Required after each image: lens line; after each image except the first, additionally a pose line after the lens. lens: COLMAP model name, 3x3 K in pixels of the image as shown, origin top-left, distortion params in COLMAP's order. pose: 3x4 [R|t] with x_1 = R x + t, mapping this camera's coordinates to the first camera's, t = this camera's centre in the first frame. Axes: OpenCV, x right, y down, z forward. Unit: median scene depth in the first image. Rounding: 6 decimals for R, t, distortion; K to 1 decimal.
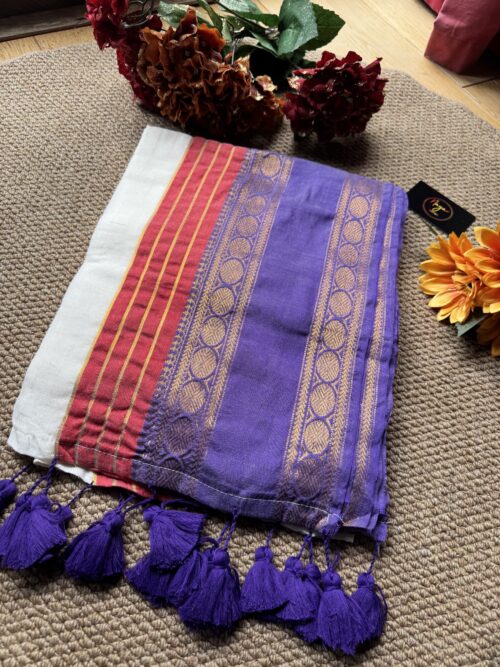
lens RADIAL K [[482.3, 0, 250.5], [0, 482.3, 332.3], [0, 0, 1]] dist [-0.027328, 0.001493]
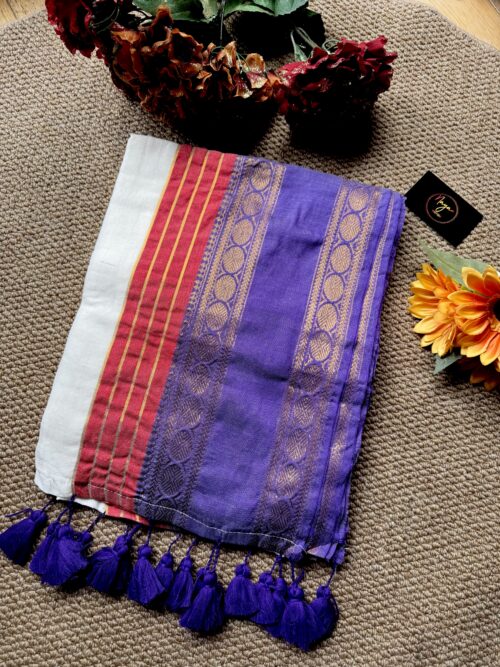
lens RADIAL K [[475.4, 0, 253.4], [0, 475.4, 332.6], [0, 0, 1]] dist [-0.016774, -0.006092]
pose [[0.995879, -0.000094, -0.090689, 0.142169], [0.027800, 0.952171, 0.304299, -0.427407], [0.086323, -0.305566, 0.948250, 0.013030]]
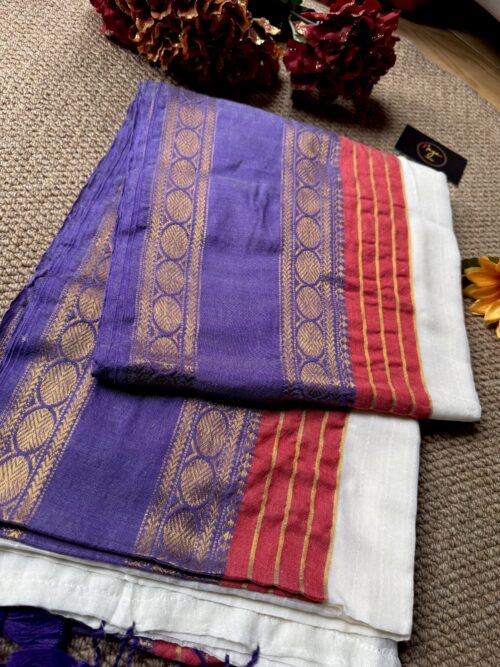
lens RADIAL K [[482.3, 0, 250.5], [0, 482.3, 332.3], [0, 0, 1]] dist [-0.027328, 0.001493]
pose [[0.991378, 0.046641, 0.122453, -0.095428], [-0.052513, 0.997598, 0.045175, -0.025743], [-0.120052, -0.051216, 0.991446, 0.188502]]
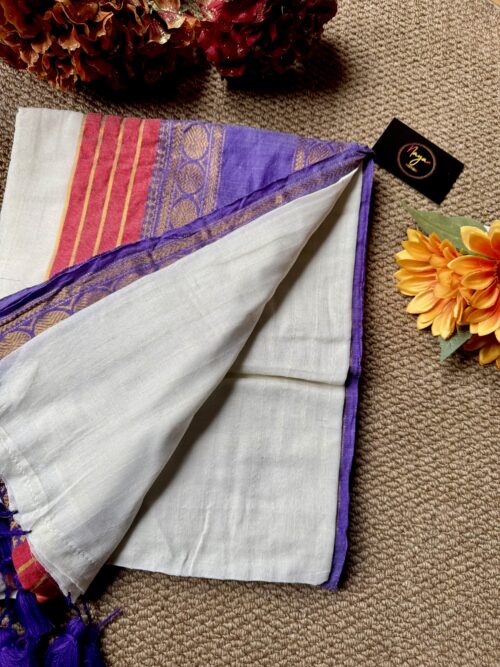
lens RADIAL K [[476.7, 0, 248.3], [0, 476.7, 335.9], [0, 0, 1]] dist [-0.025397, 0.002997]
pose [[0.990177, -0.139796, -0.002435, 0.106049], [0.132283, 0.931036, 0.340109, -0.390324], [-0.045279, -0.337090, 0.940383, 0.247118]]
